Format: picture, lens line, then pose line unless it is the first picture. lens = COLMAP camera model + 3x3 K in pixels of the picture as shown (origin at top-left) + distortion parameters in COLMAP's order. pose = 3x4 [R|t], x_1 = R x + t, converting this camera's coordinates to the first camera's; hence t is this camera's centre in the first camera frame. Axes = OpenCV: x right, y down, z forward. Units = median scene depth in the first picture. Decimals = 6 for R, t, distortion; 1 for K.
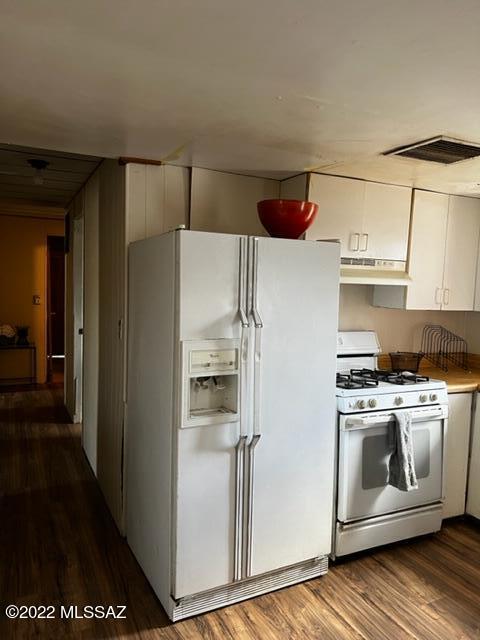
lens RADIAL K [[486.2, 0, 241.0], [0, 486.2, 319.6], [0, 0, 1]] dist [-0.000643, -0.021109]
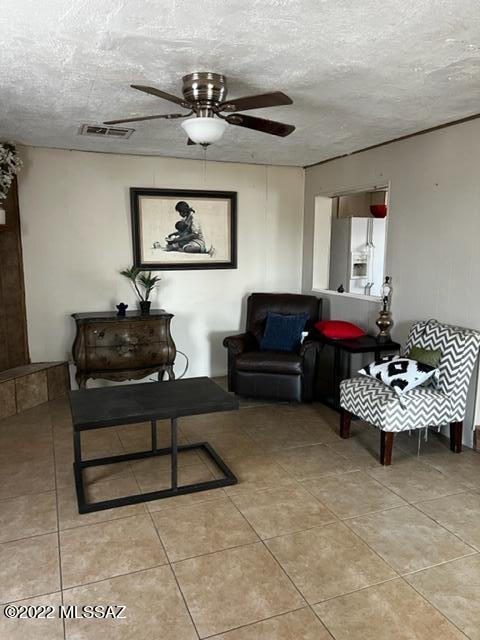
lens RADIAL K [[486.2, 0, 239.3], [0, 486.2, 319.4], [0, 0, 1]] dist [-0.000643, -0.021109]
pose [[0.997911, -0.024300, -0.059855, -0.654778], [0.028755, 0.996790, 0.074714, 0.219816], [0.057848, -0.076279, 0.995407, -2.212596]]
